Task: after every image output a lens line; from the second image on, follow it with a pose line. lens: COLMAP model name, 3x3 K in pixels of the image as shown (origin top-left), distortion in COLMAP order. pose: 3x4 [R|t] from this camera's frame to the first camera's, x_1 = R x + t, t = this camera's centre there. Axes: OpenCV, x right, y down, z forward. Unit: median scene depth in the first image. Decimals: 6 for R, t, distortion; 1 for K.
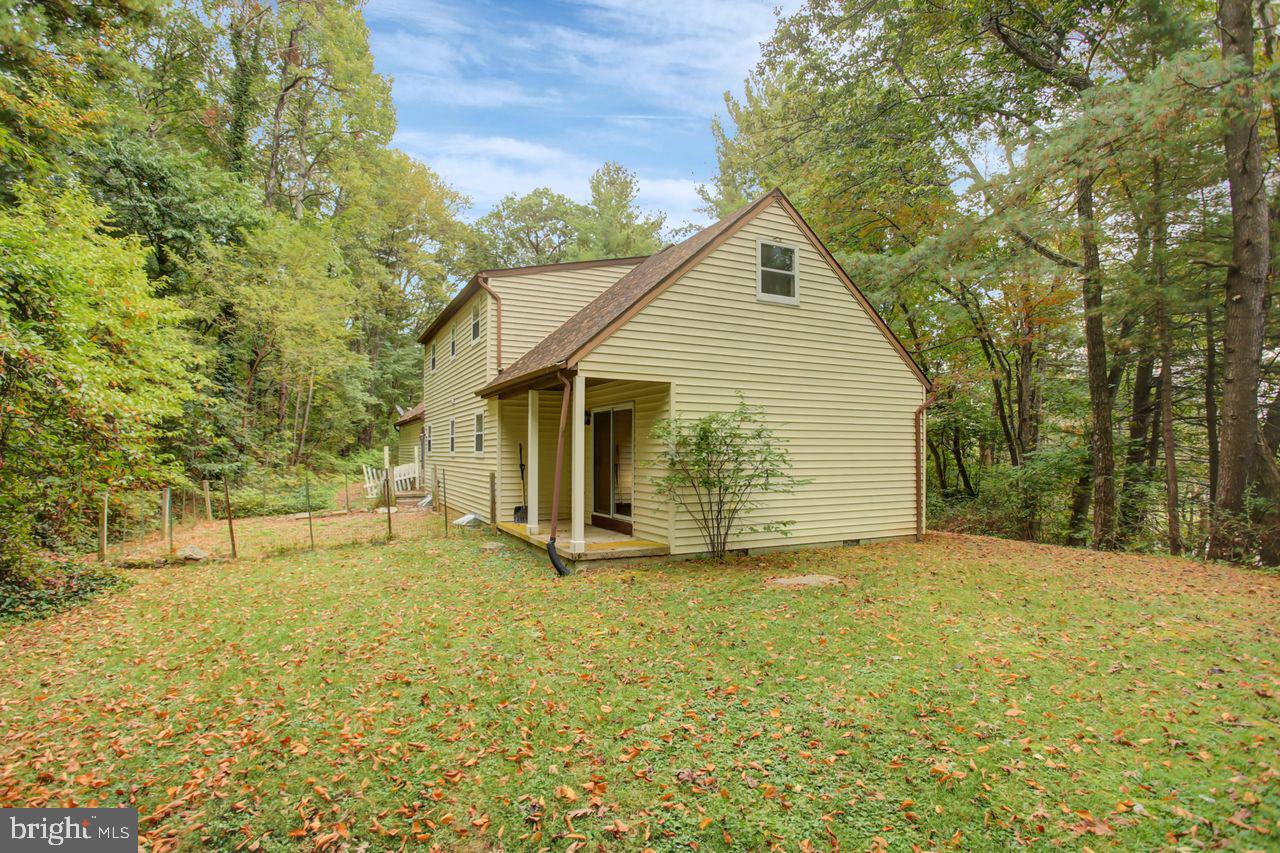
lens RADIAL K [[625.7, 0, 640.0], [0, 625.7, 426.5], [0, 0, 1]] dist [-0.061418, 0.000431]
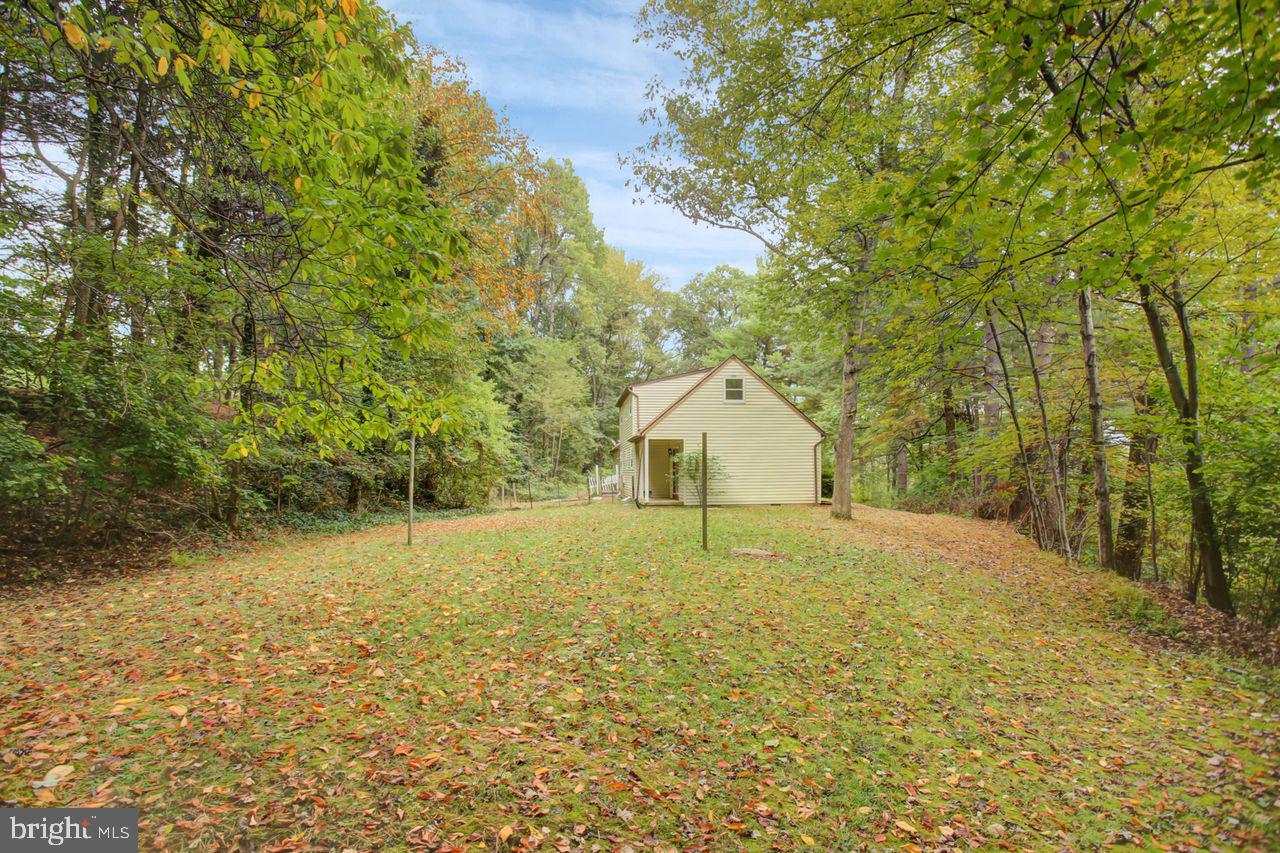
lens RADIAL K [[625.7, 0, 640.0], [0, 625.7, 426.5], [0, 0, 1]] dist [-0.061418, 0.000431]
pose [[0.932159, -0.029751, -0.360825, 0.645647], [0.018667, 0.999242, -0.034168, -0.030125], [0.361568, 0.025115, 0.932008, -1.174756]]
